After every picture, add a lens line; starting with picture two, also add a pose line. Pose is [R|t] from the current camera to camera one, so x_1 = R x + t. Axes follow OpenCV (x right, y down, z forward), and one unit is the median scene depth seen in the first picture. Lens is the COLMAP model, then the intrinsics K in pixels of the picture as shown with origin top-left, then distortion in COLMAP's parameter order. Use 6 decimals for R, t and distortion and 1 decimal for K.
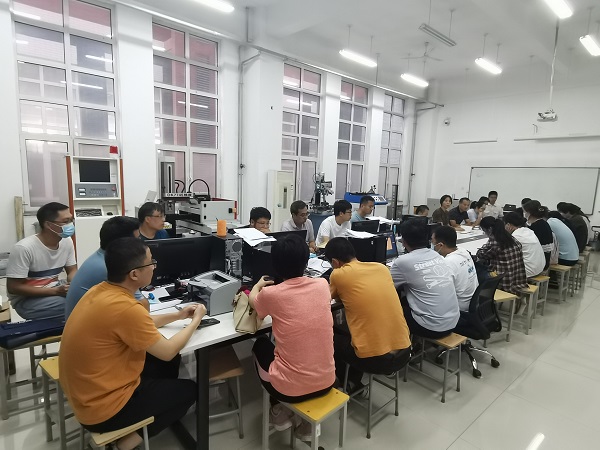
lens RADIAL K [[335.8, 0, 300.0], [0, 335.8, 225.0], [0, 0, 1]] dist [-0.041621, 0.000660]
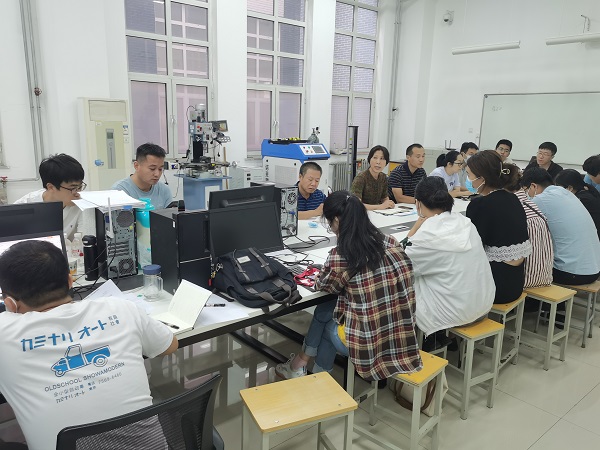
lens RADIAL K [[485.7, 0, 300.0], [0, 485.7, 225.0], [0, 0, 1]] dist [0.034028, -0.011247]
pose [[0.998614, -0.017938, 0.049476, 0.216214], [0.014164, 0.997038, 0.075596, -0.013738], [-0.050686, -0.074790, 0.995910, 0.173023]]
